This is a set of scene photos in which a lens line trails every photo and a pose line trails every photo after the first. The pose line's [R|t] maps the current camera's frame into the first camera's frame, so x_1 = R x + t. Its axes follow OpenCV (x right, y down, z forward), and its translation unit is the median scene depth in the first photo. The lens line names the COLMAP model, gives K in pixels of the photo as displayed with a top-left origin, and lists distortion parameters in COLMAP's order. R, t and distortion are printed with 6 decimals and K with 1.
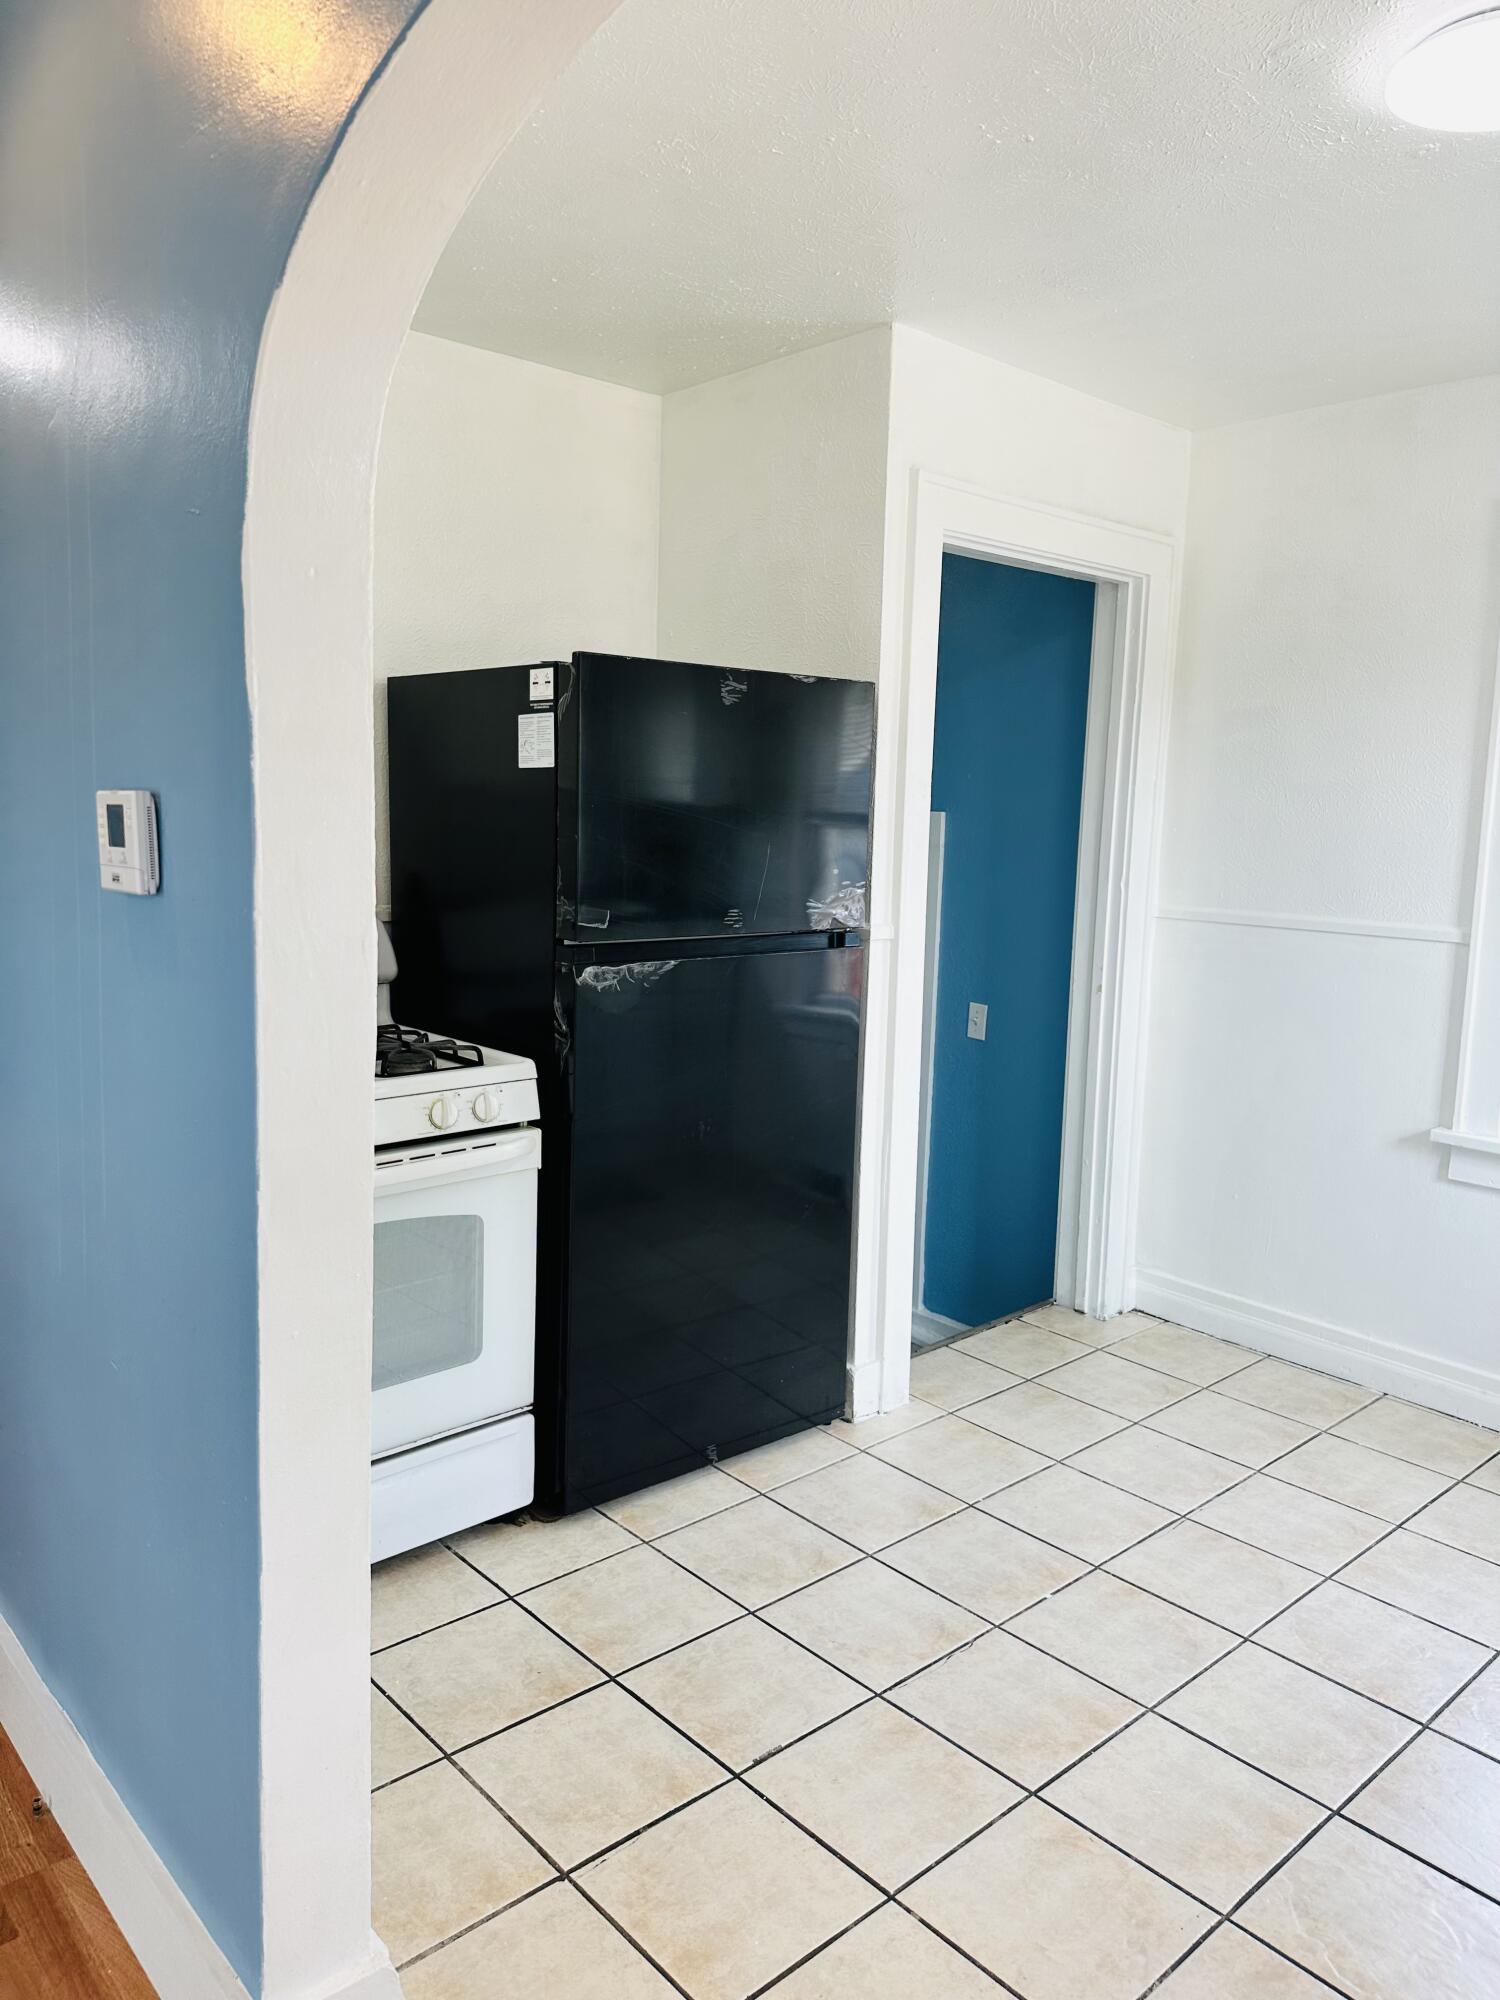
lens RADIAL K [[1397.6, 0, 744.8], [0, 1397.6, 1010.9], [0, 0, 1]] dist [0.050434, -0.054046]
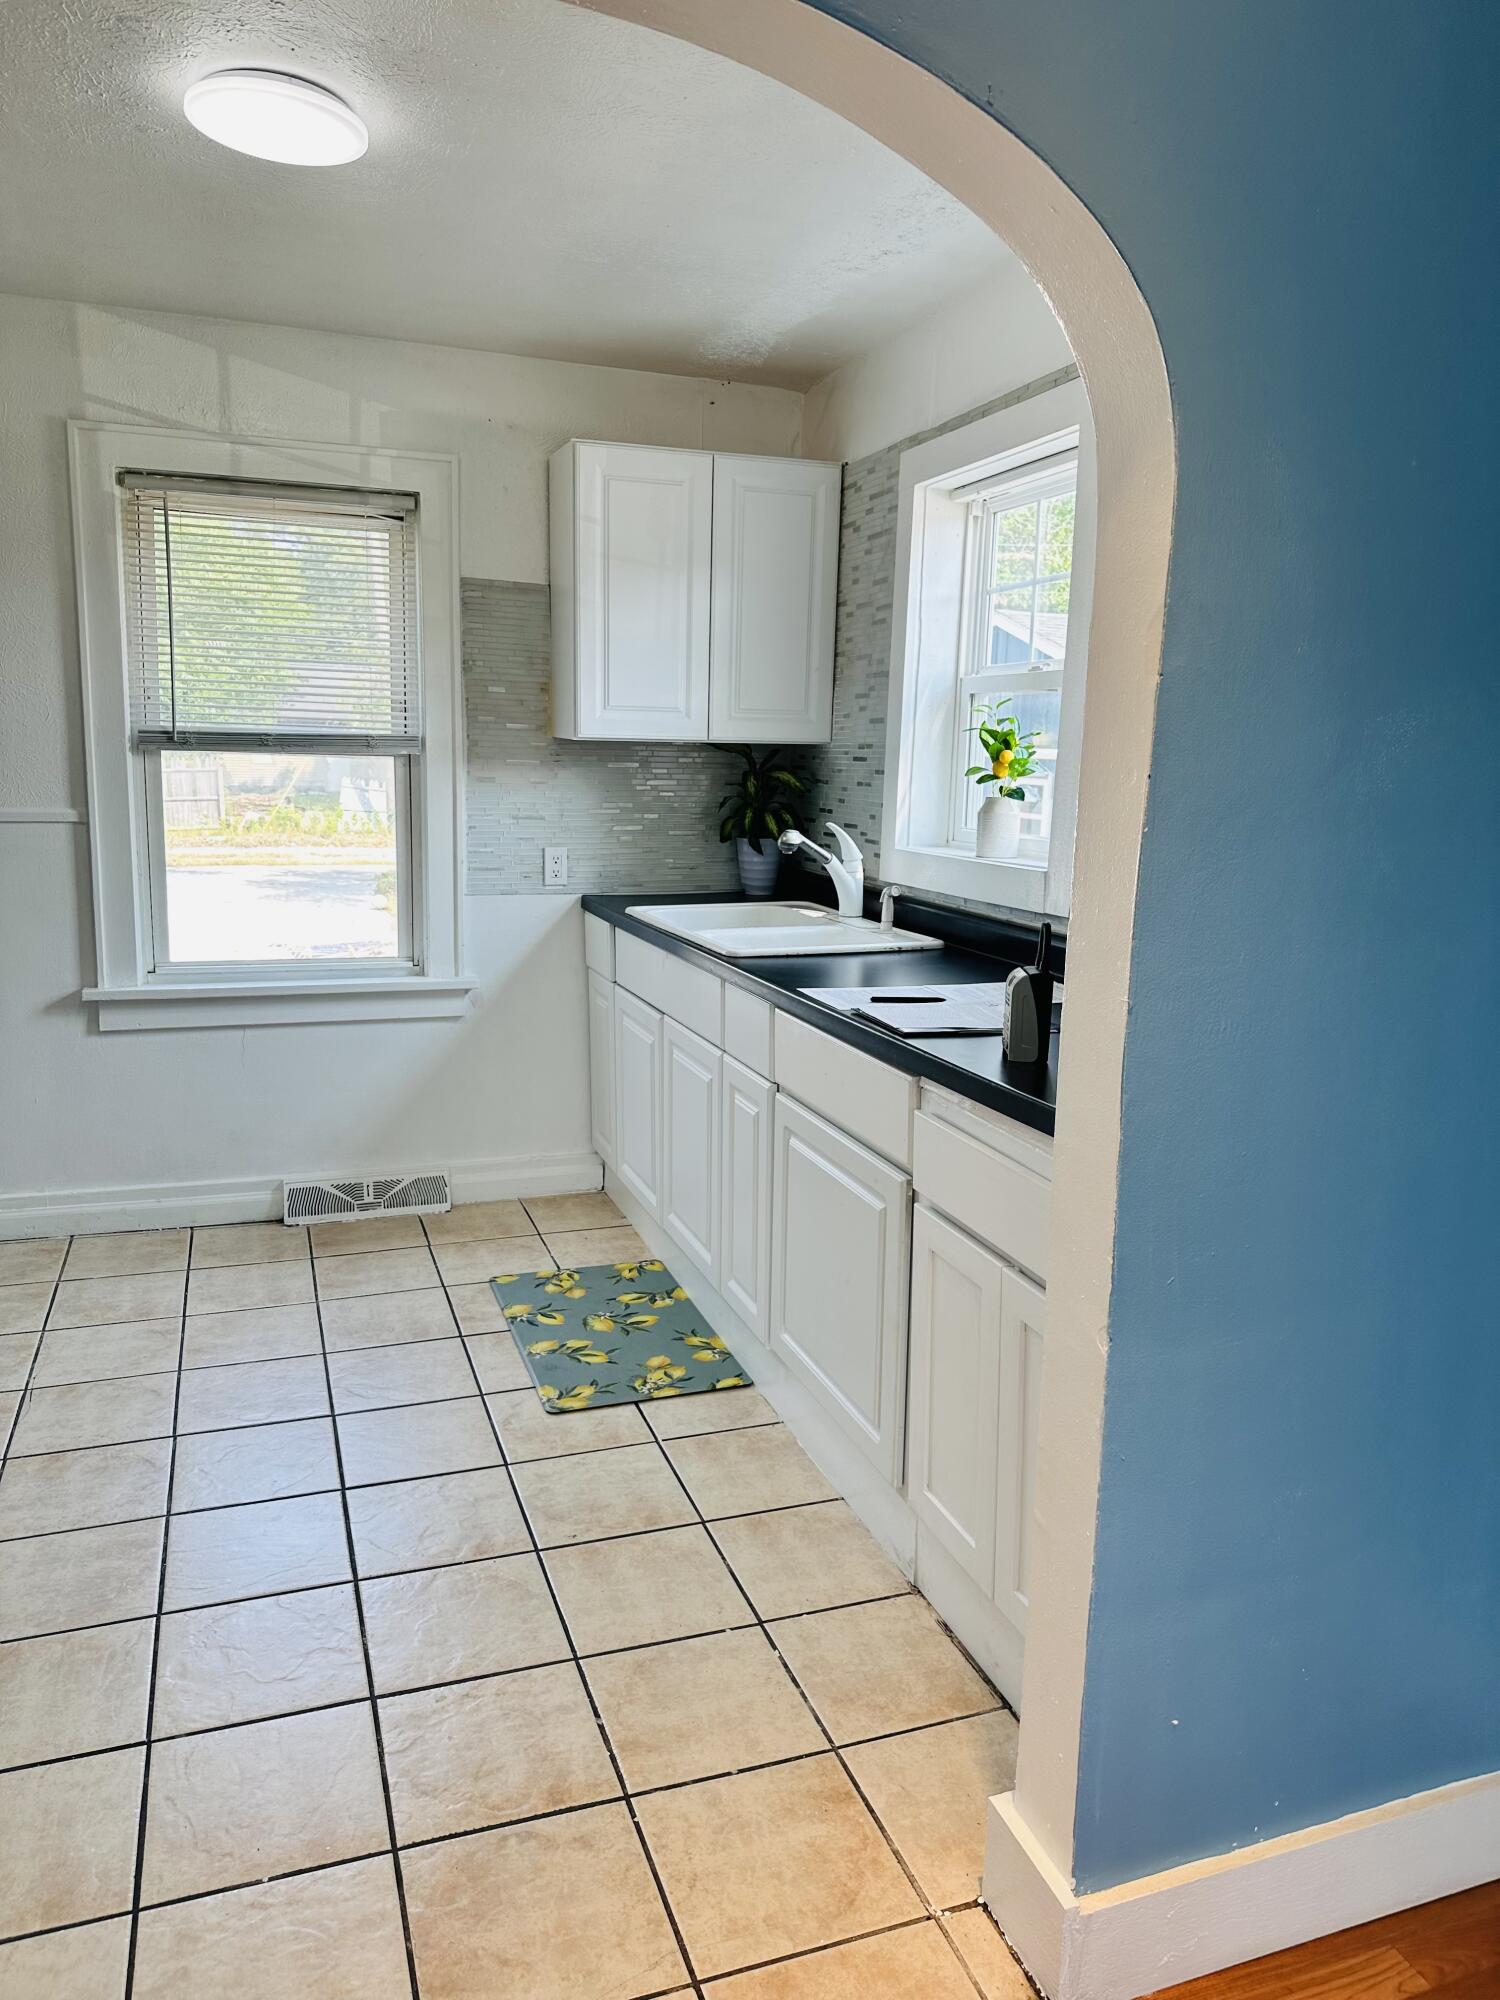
lens RADIAL K [[1397.6, 0, 745.2], [0, 1397.6, 989.1], [0, 0, 1]] dist [0.050434, -0.054046]
pose [[0.375464, -0.175135, 0.910140, -0.332009], [0.111761, 0.983375, 0.143123, -0.018309], [-0.920074, 0.047980, 0.388795, 0.081322]]
